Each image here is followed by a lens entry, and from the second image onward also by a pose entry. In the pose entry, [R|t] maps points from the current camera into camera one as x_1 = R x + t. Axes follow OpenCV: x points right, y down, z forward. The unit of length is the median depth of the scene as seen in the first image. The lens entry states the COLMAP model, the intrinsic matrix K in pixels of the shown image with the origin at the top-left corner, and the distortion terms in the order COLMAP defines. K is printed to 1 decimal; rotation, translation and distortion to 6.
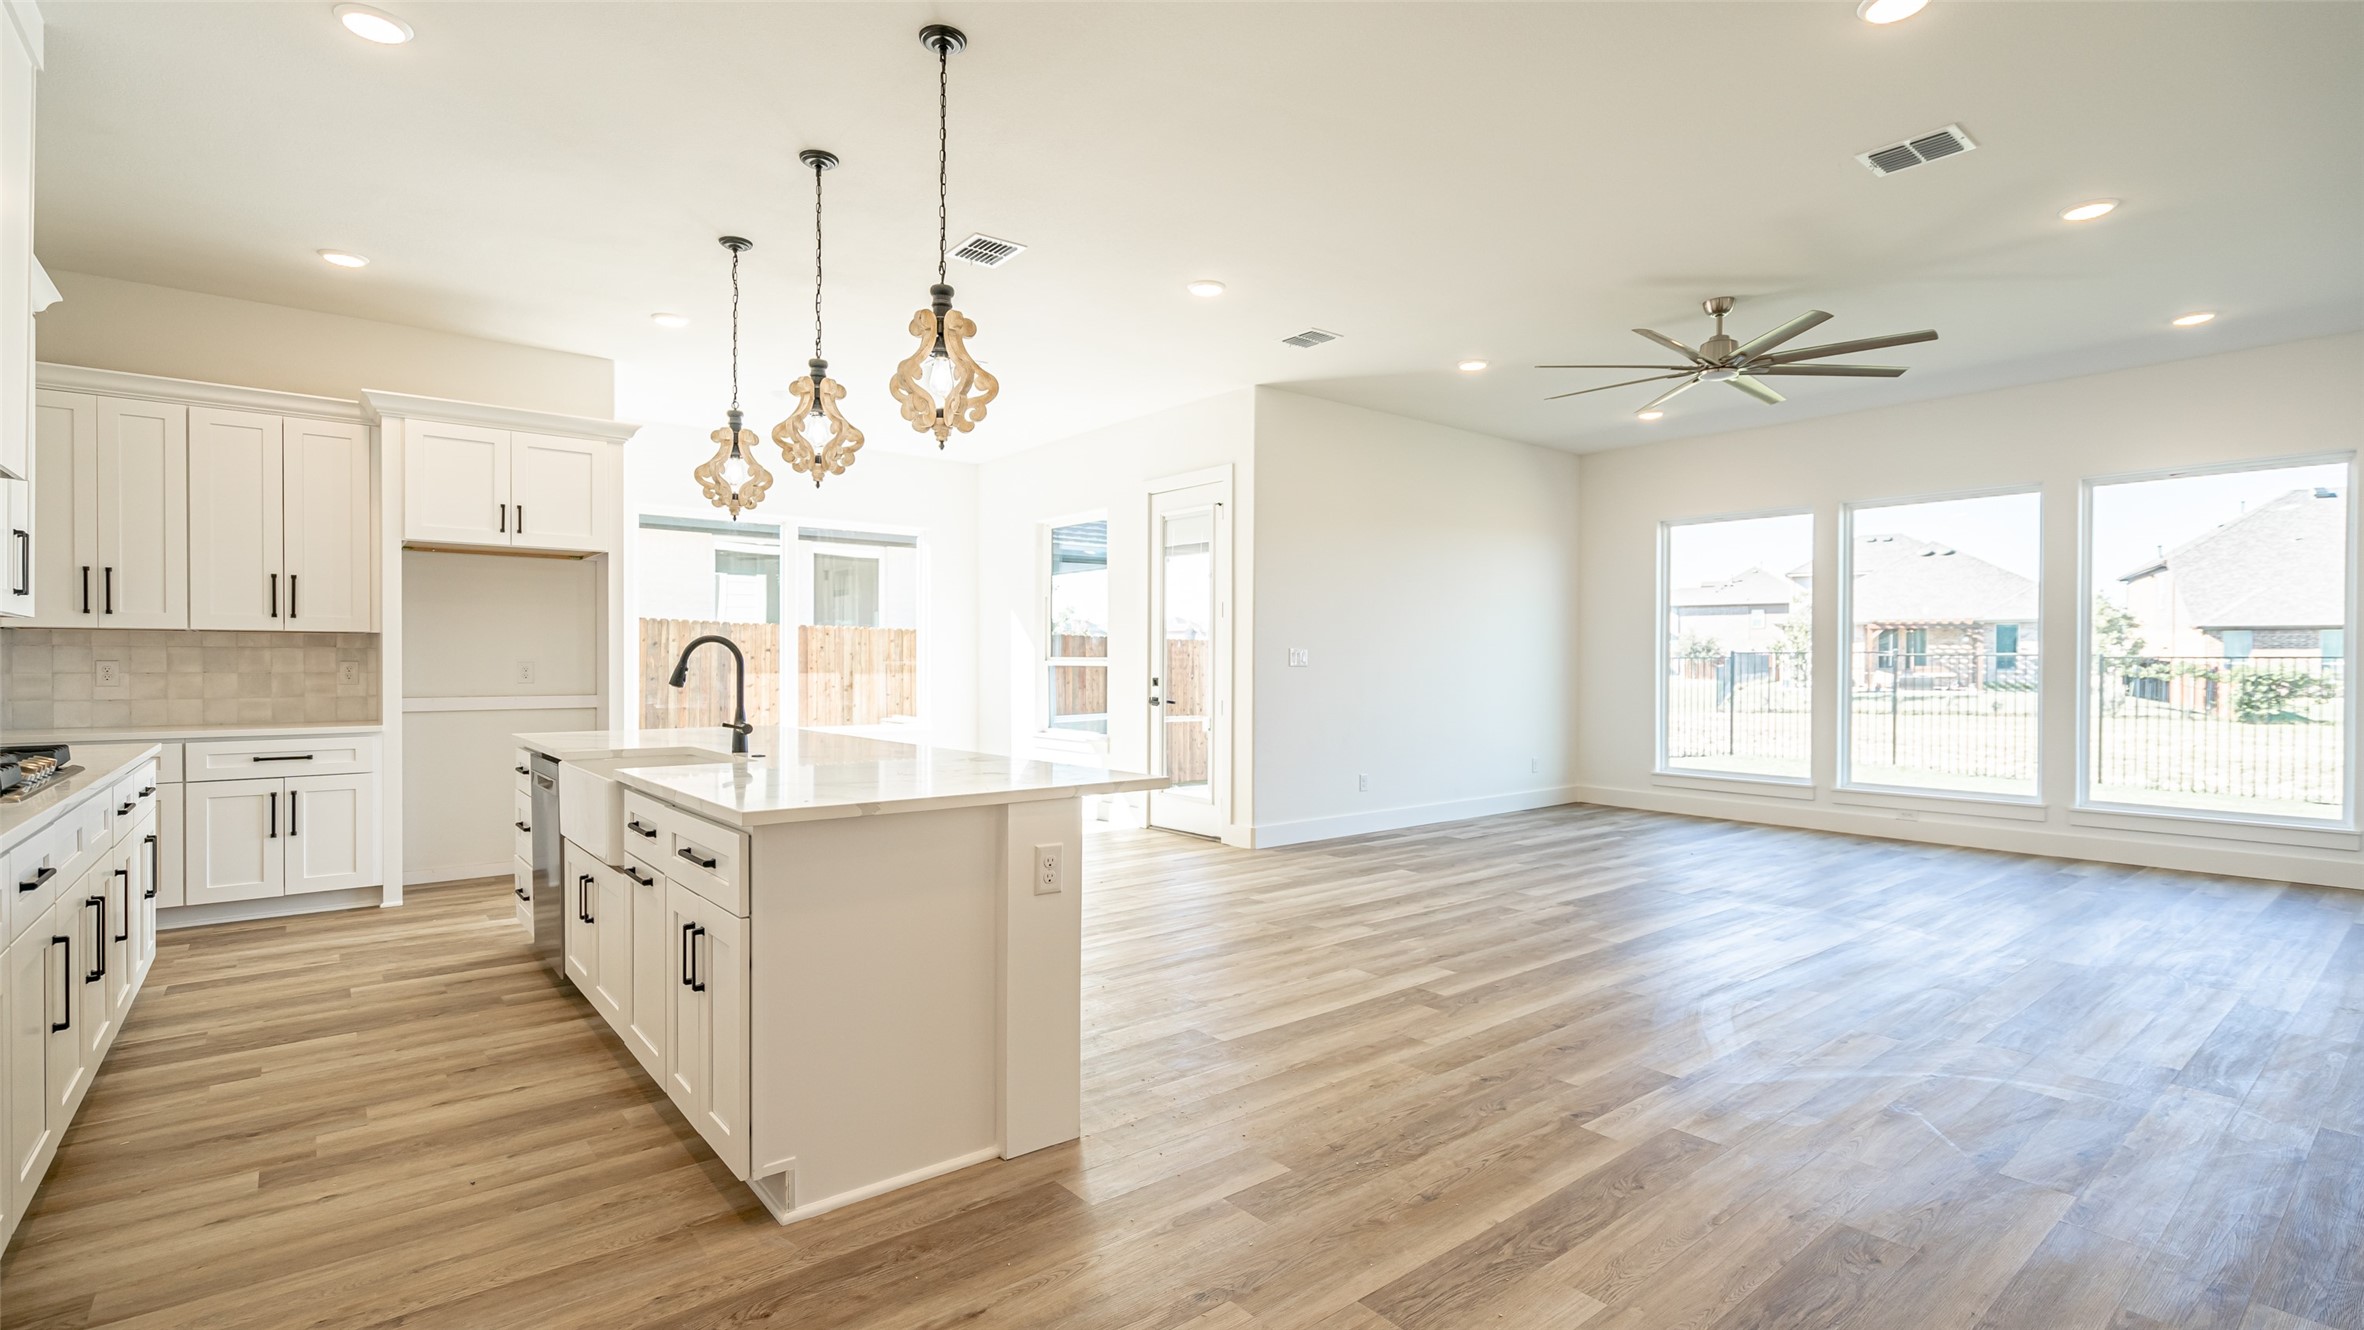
lens RADIAL K [[1088.0, 0, 1146.9], [0, 1088.0, 668.0], [0, 0, 1]] dist [-0.021829, 0.007663]
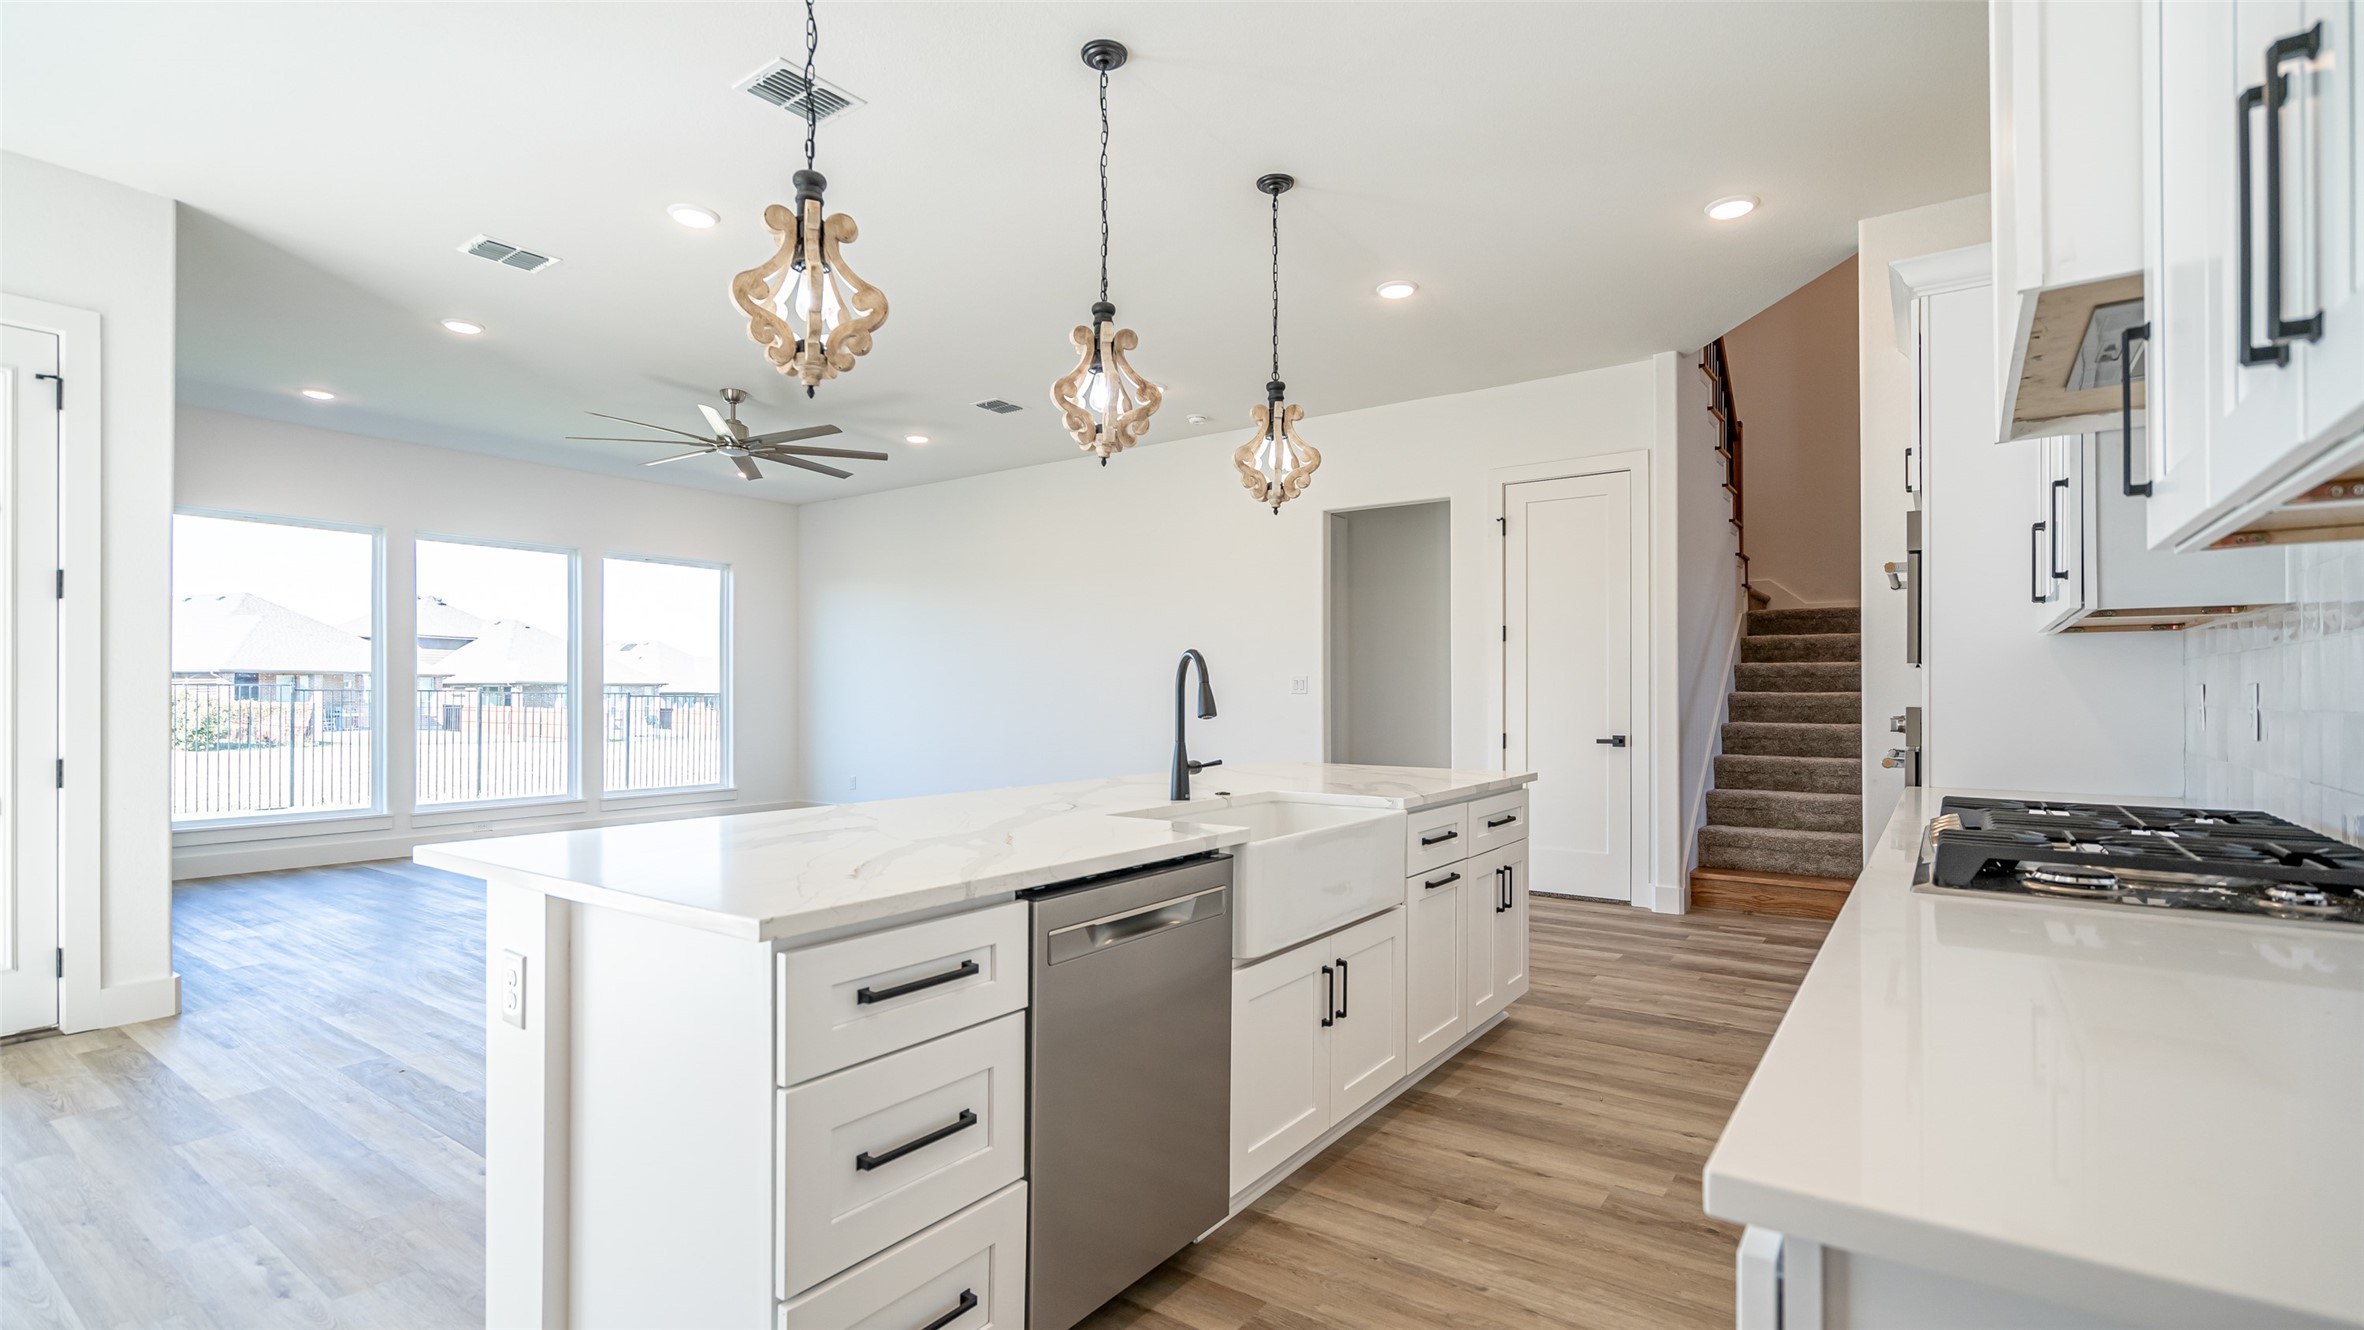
lens RADIAL K [[1088.0, 0, 1227.7], [0, 1088.0, 690.9], [0, 0, 1]] dist [-0.021829, 0.007663]
pose [[-0.312860, 0.001040, 0.949799, -0.544116], [0.002378, 0.999997, -0.000311, -0.000938], [-0.949796, 0.002161, -0.312862, 0.581242]]
